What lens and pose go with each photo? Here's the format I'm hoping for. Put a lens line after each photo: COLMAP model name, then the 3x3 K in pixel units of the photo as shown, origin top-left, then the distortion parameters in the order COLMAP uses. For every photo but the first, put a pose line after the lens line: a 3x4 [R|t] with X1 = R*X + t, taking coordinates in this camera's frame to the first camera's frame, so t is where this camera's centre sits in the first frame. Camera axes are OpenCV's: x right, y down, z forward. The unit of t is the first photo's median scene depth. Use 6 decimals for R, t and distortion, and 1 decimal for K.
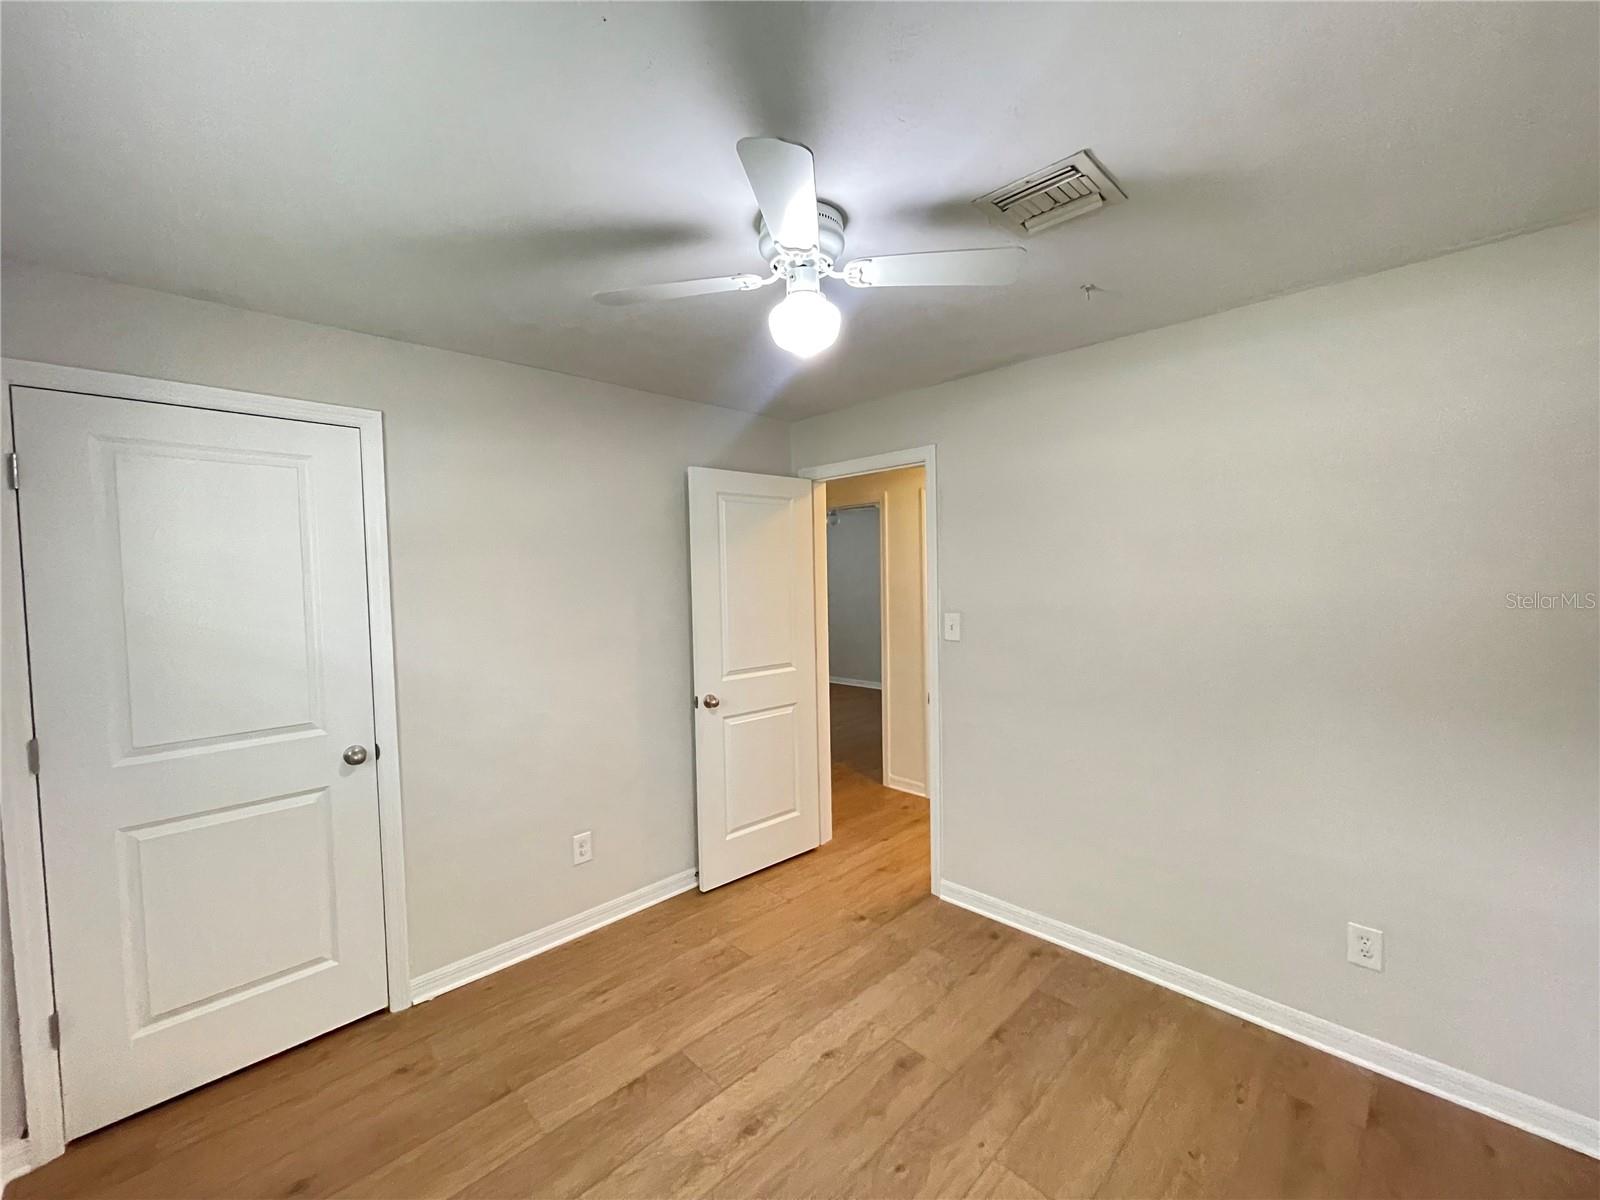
lens RADIAL K [[648.0, 0, 796.9], [0, 648.0, 600.5], [0, 0, 1]] dist [-0.001064, 0.000076]
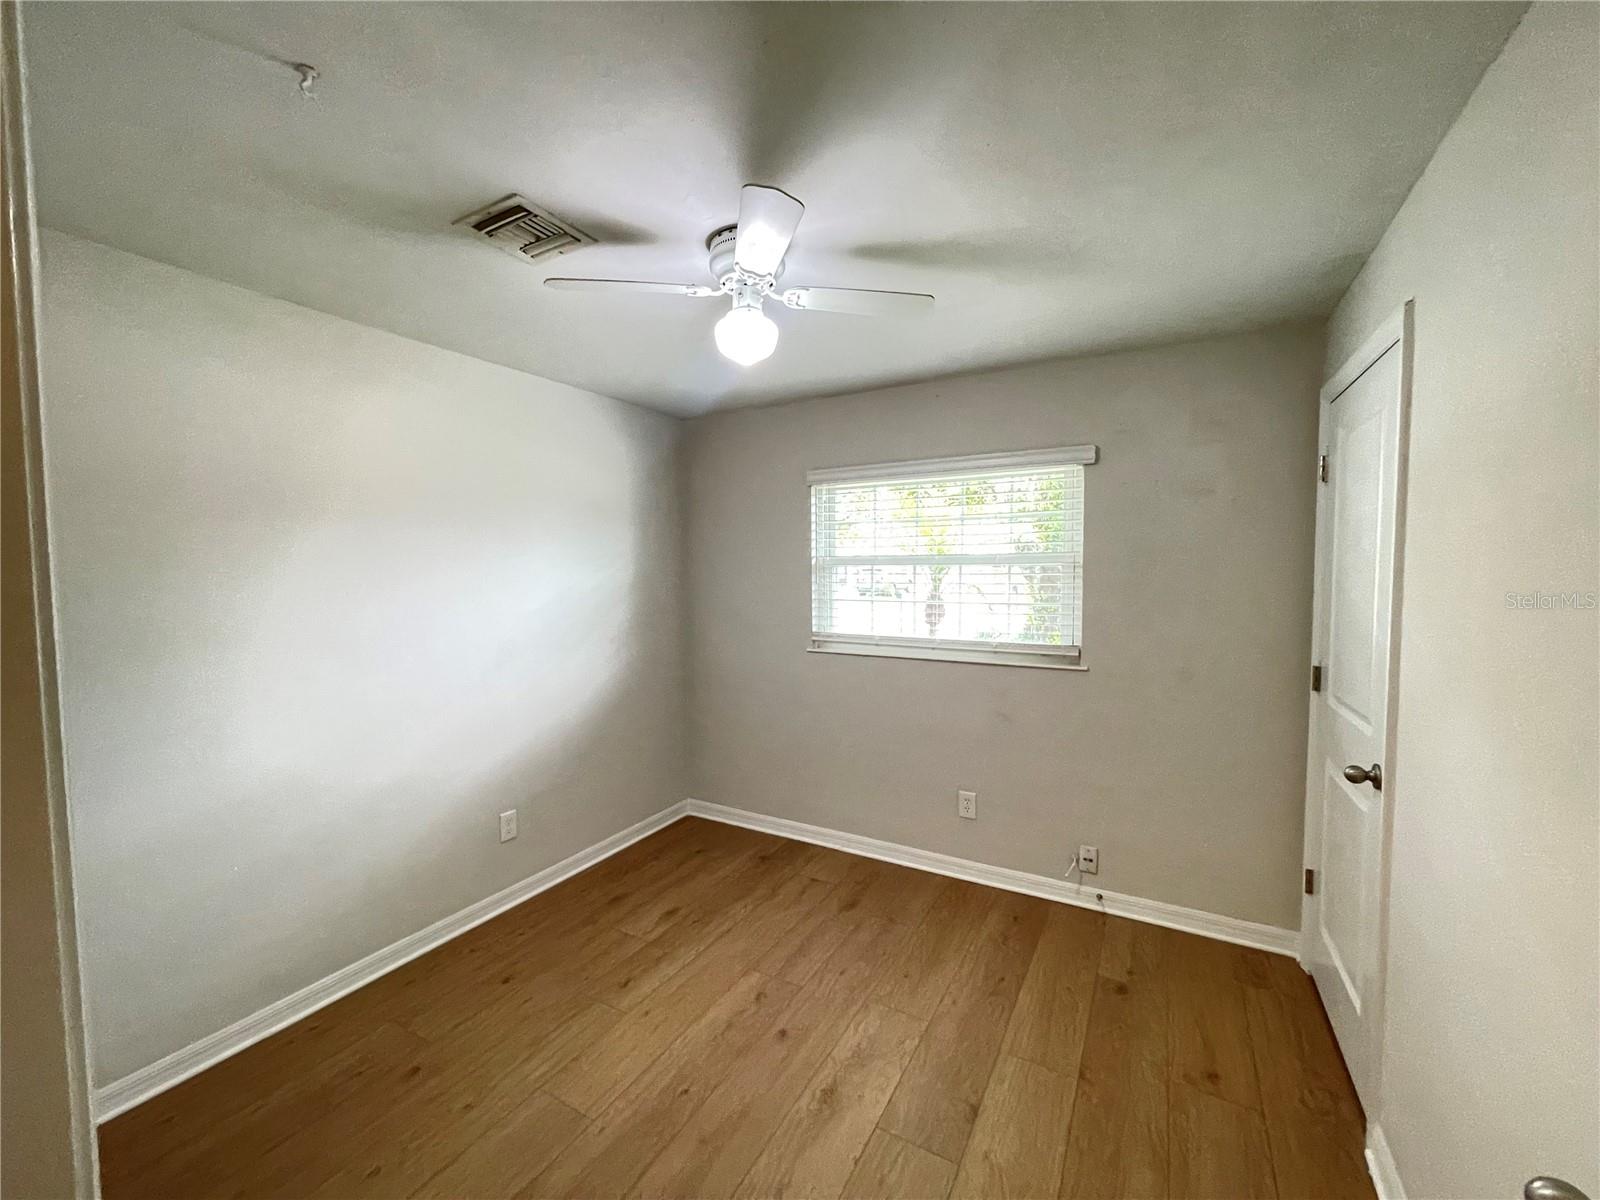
lens RADIAL K [[648.0, 0, 796.9], [0, 648.0, 600.5], [0, 0, 1]] dist [-0.001064, 0.000076]
pose [[-0.964394, 0.042163, -0.261087, 0.205435], [0.016421, 0.994852, 0.100004, -0.067462], [0.263959, 0.092156, -0.960121, 1.847565]]
